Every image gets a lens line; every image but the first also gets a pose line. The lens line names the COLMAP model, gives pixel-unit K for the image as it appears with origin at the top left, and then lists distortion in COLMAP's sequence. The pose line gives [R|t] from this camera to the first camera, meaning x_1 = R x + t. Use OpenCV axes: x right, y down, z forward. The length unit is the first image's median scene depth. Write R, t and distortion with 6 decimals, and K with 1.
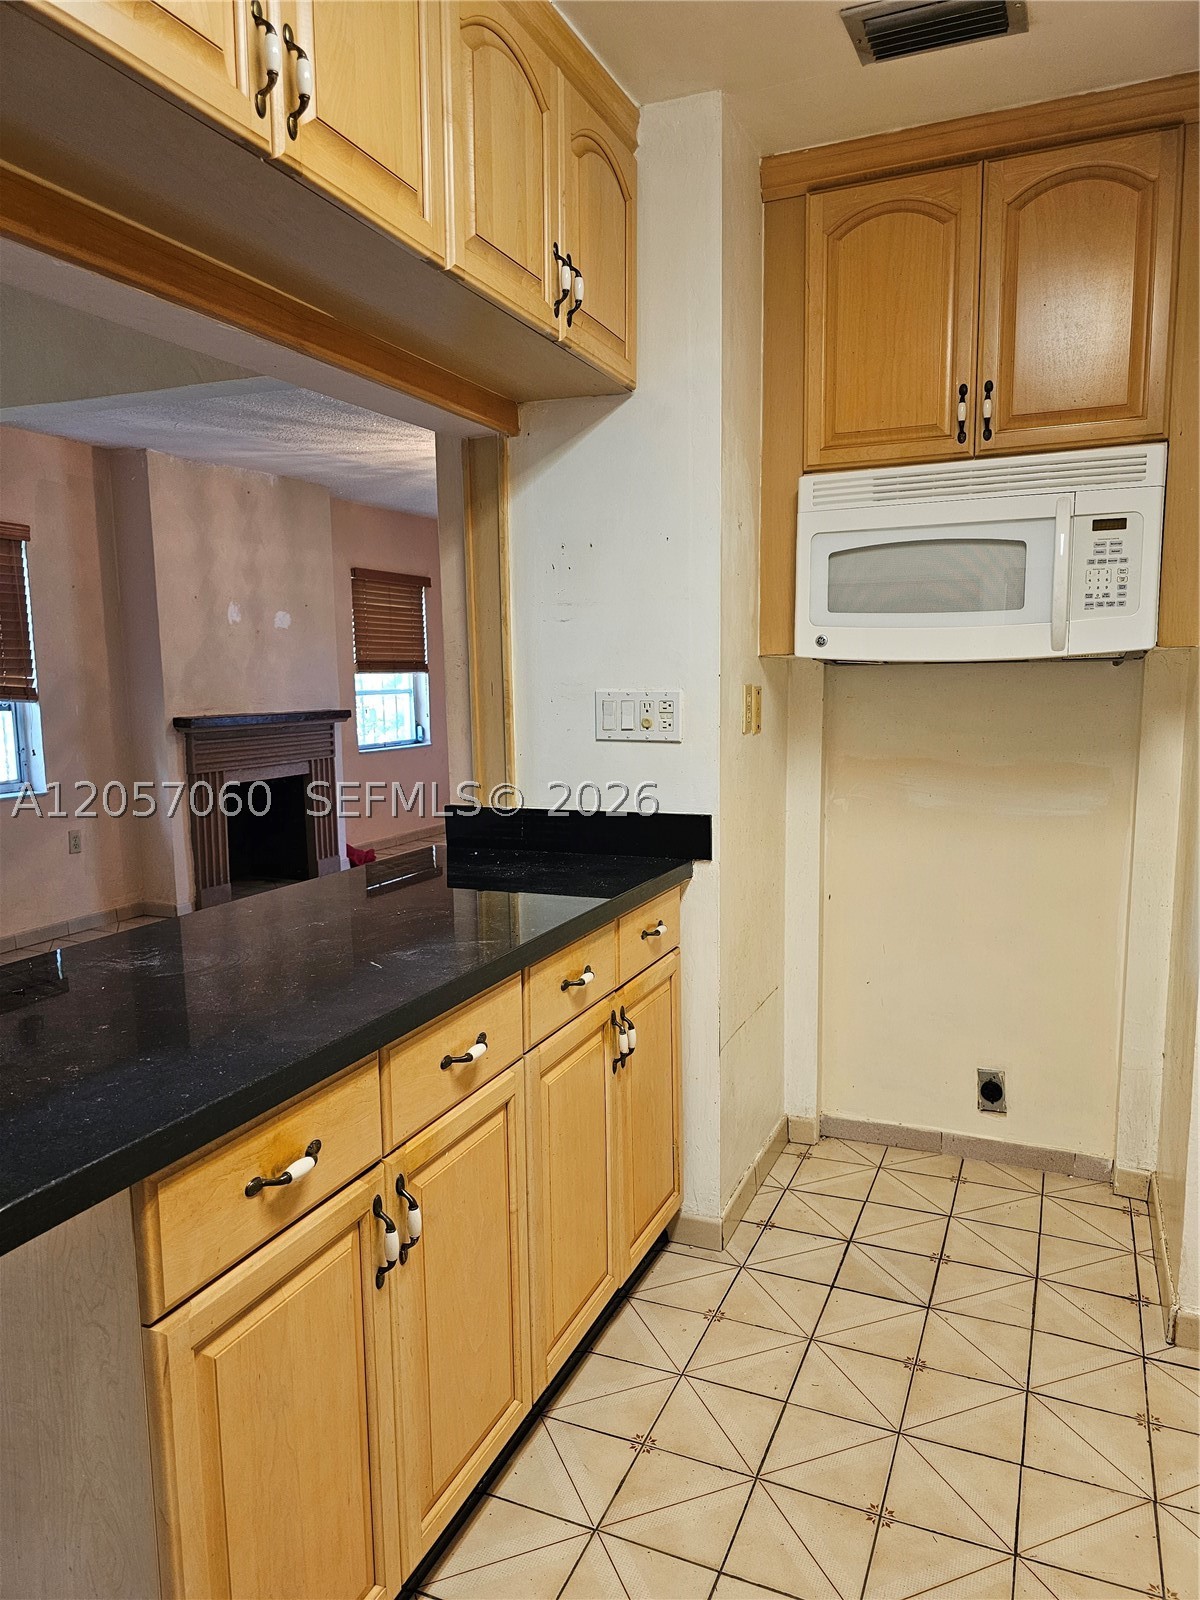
lens RADIAL K [[1079.9, 0, 611.5], [0, 1079.9, 810.3], [0, 0, 1]] dist [0.033614, -0.039807]
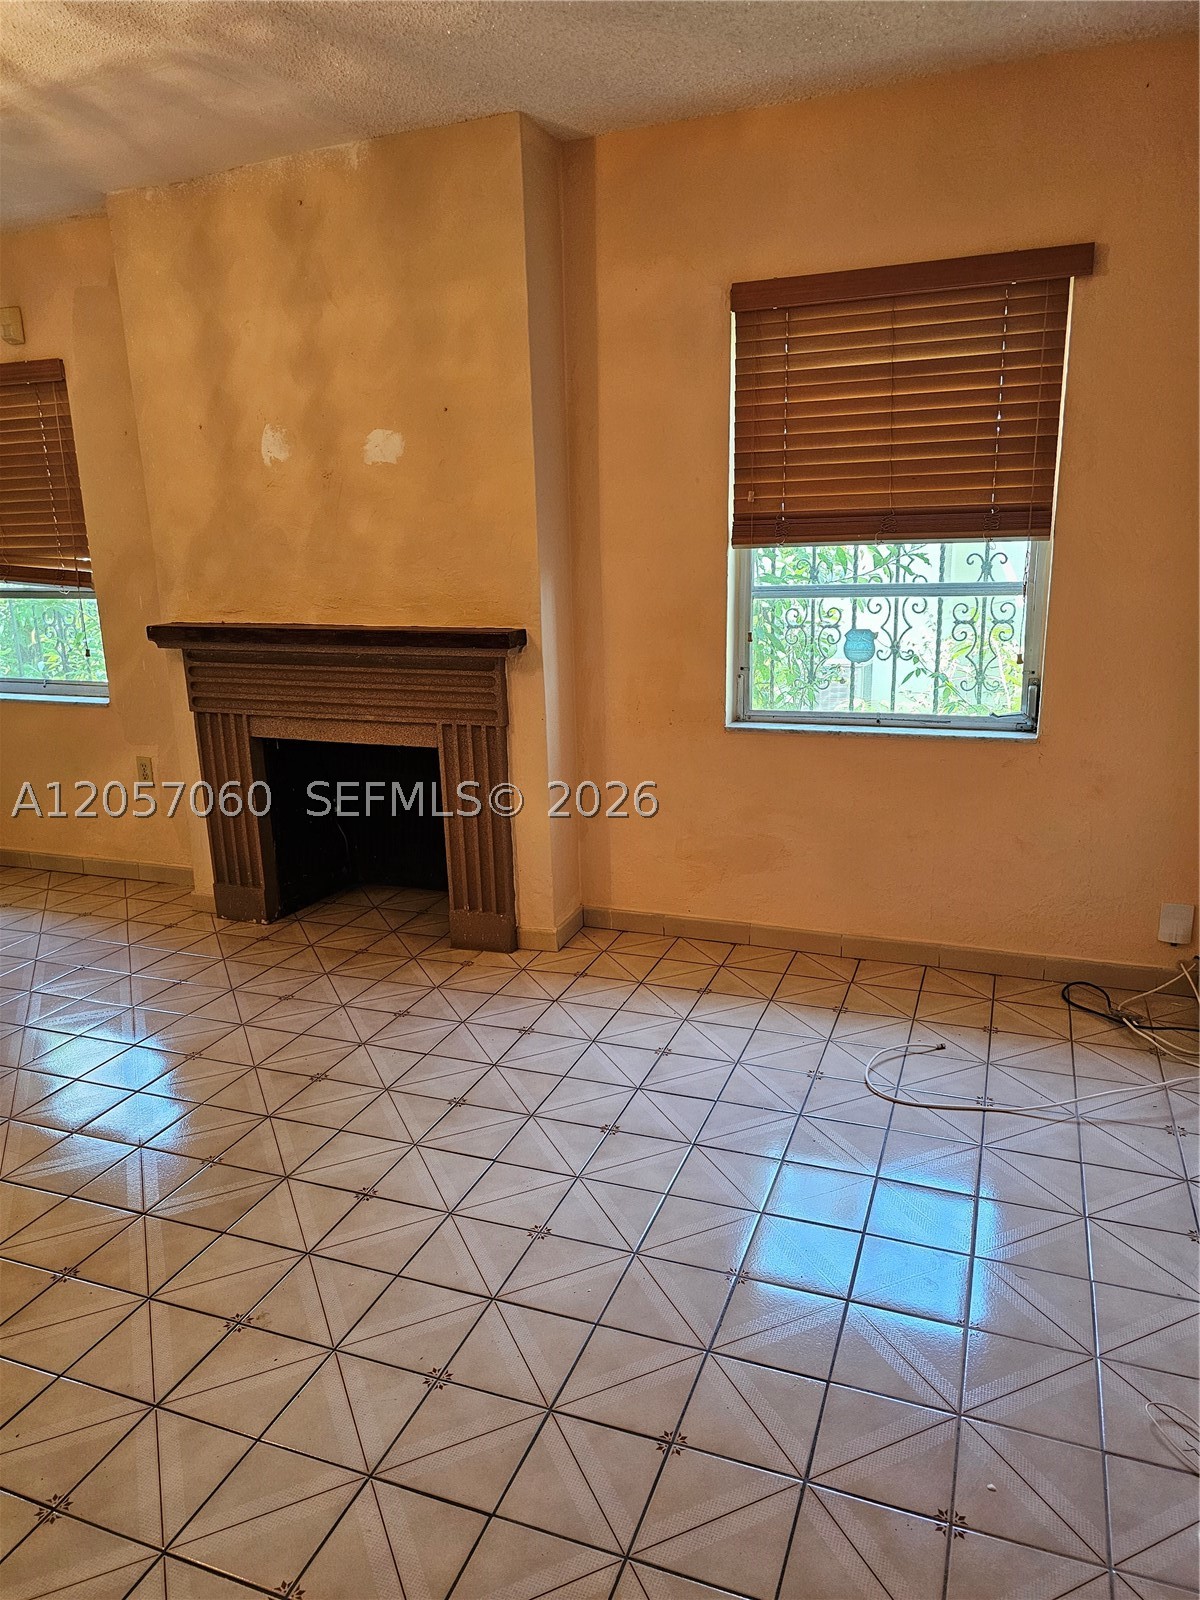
lens RADIAL K [[1079.9, 0, 609.5], [0, 1079.9, 811.4], [0, 0, 1]] dist [0.033614, -0.039807]
pose [[0.038321, 0.258505, -0.965249, 0.223541], [-0.104828, 0.961669, 0.253385, -0.138446], [0.993752, 0.091475, 0.063951, 1.000823]]
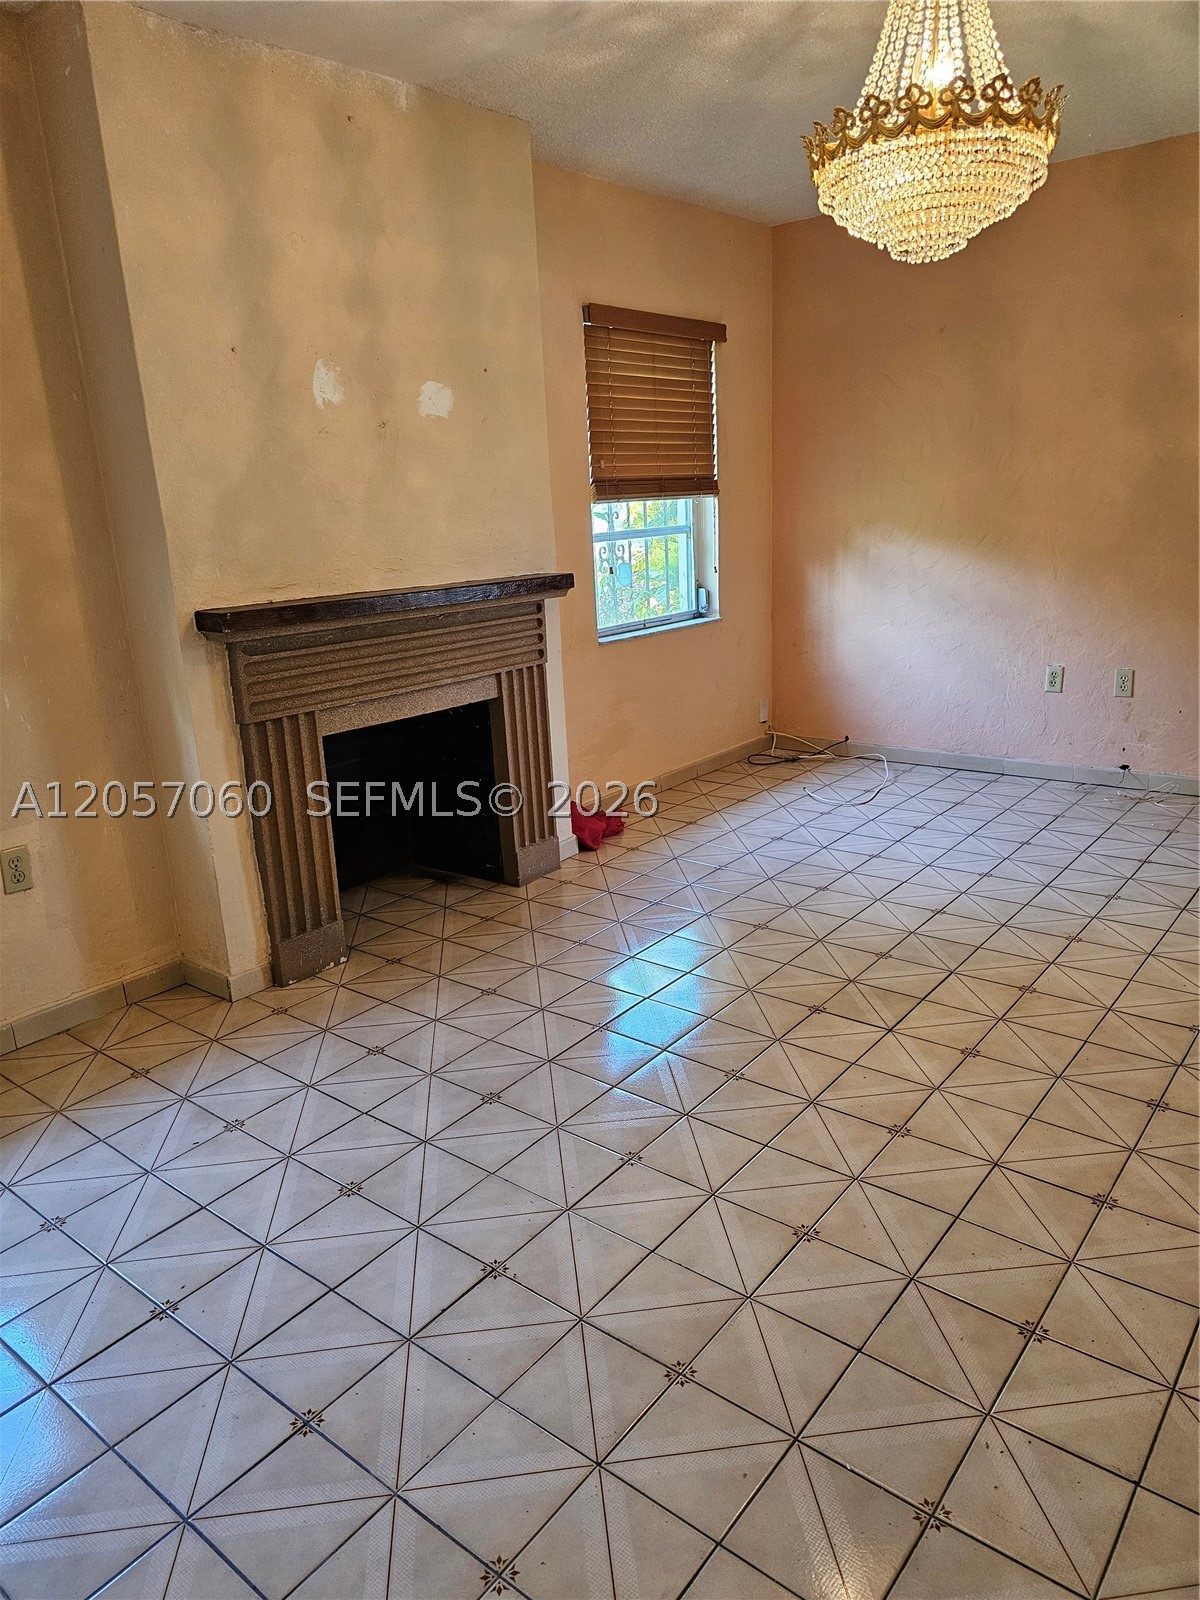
lens RADIAL K [[1079.9, 0, 594.9], [0, 1079.9, 808.8], [0, 0, 1]] dist [0.033614, -0.039807]
pose [[0.961137, 0.041480, -0.272939, -0.078147], [0.001292, 0.987961, 0.154697, -0.059417], [0.276070, -0.149038, 0.949512, 0.467349]]
